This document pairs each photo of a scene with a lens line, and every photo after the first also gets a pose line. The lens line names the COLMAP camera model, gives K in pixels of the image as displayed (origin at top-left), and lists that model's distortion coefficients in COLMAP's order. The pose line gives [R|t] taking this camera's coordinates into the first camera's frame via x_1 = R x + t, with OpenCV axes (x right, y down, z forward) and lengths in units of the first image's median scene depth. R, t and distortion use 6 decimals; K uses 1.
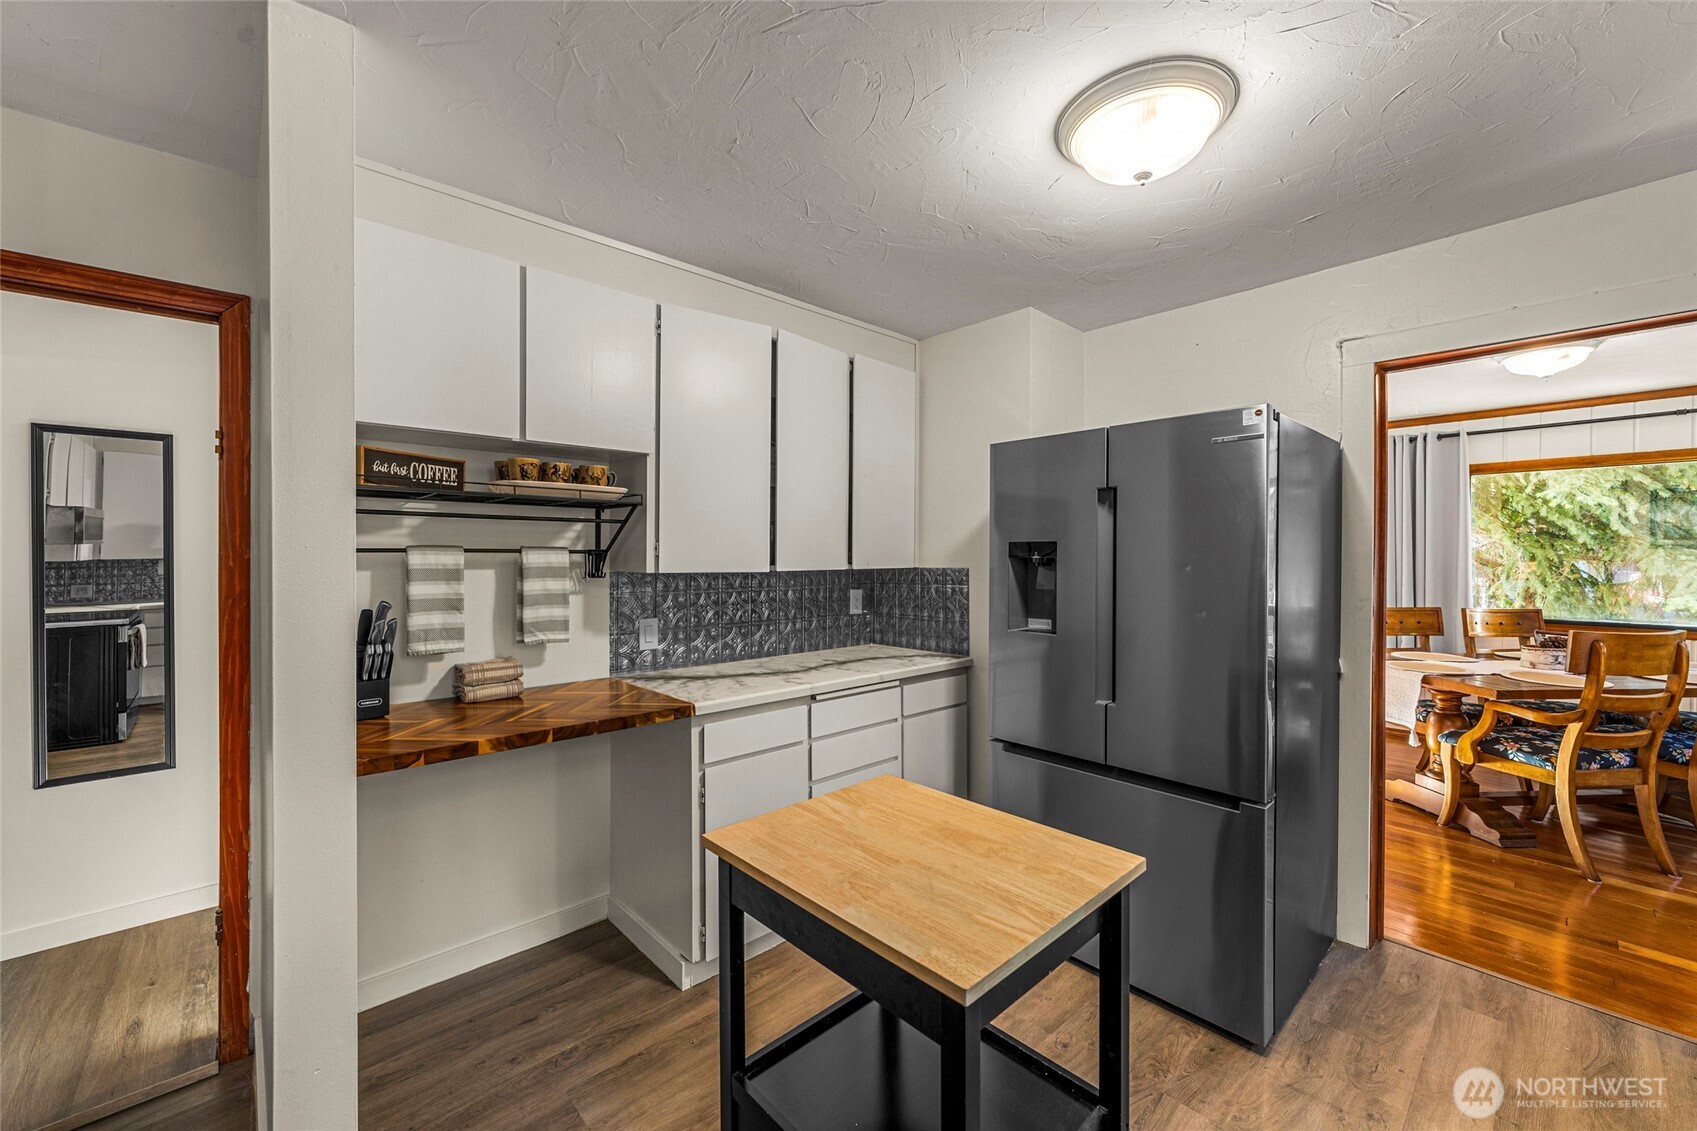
lens RADIAL K [[661.9, 0, 849.6], [0, 661.9, 561.0], [0, 0, 1]] dist [0.000180, 0.000089]
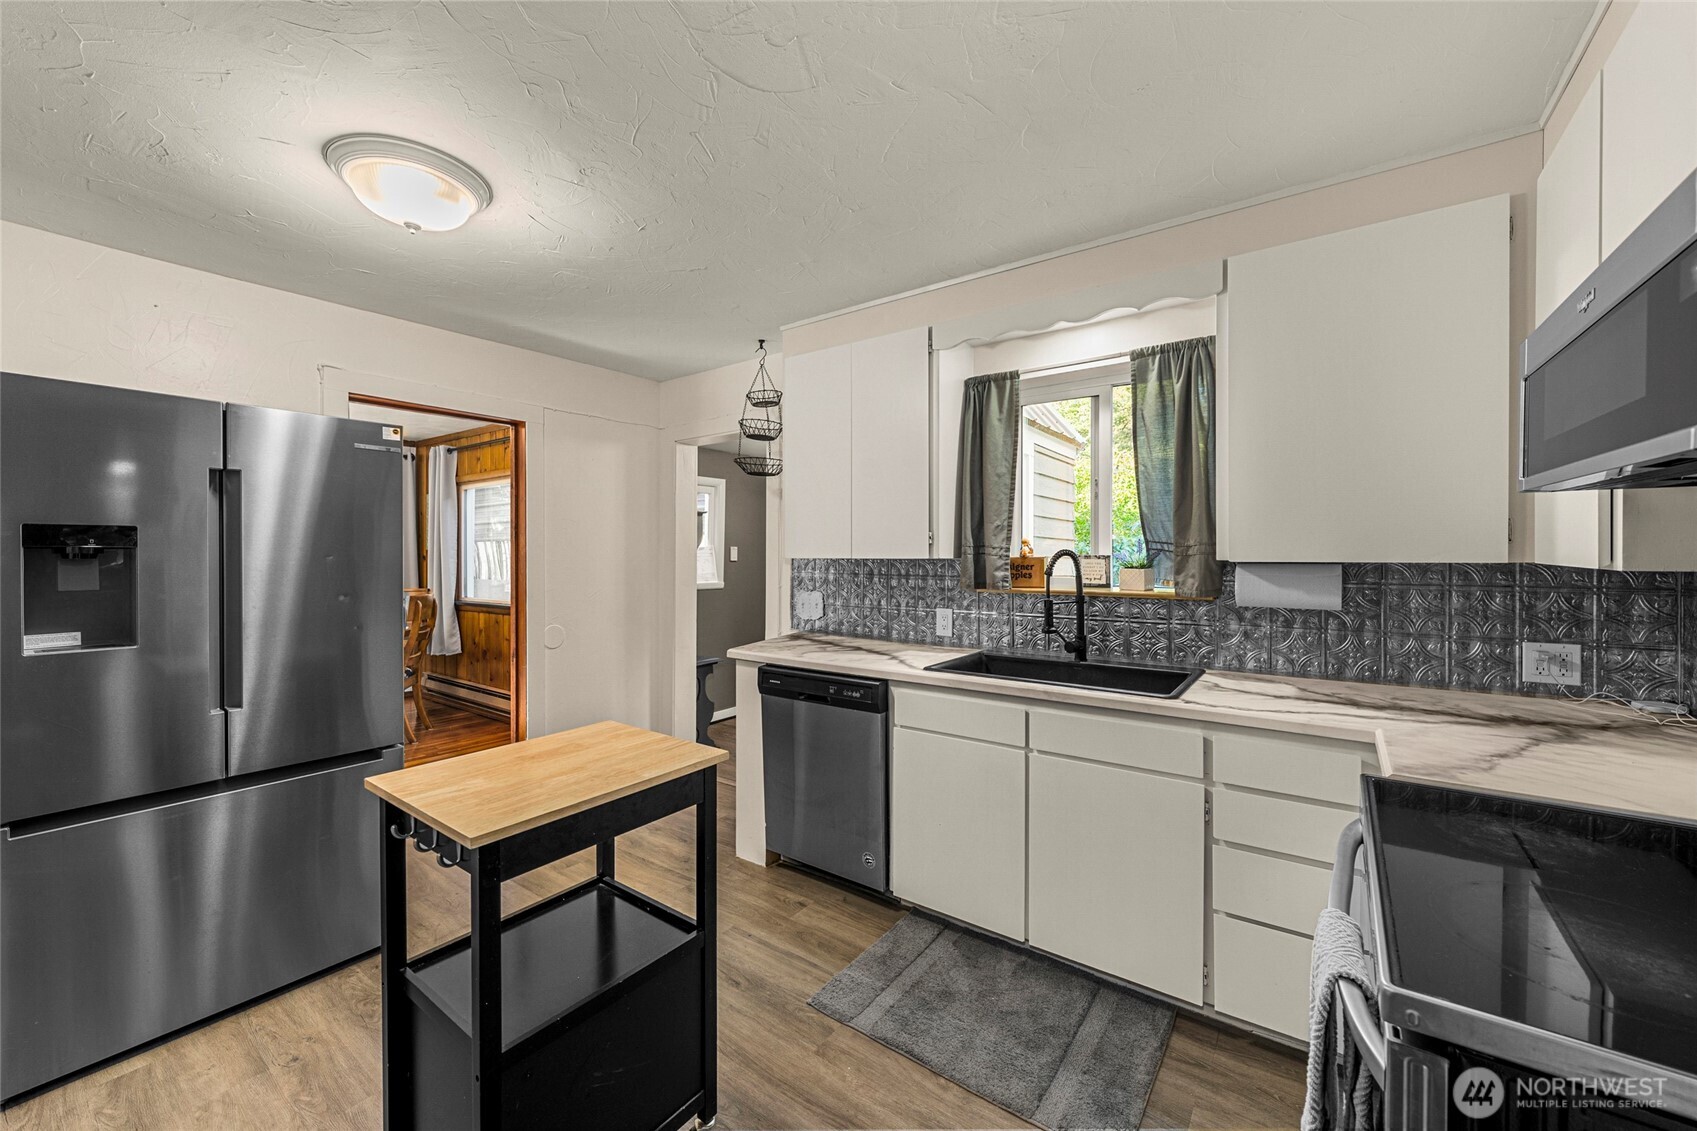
lens RADIAL K [[661.9, 0, 849.8], [0, 661.9, 558.2], [0, 0, 1]] dist [0.000180, 0.000089]
pose [[-0.188681, -0.008881, 0.981998, -1.304242], [0.006026, 0.999930, 0.010201, 0.009759], [-0.982020, 0.007842, -0.188614, 0.674053]]
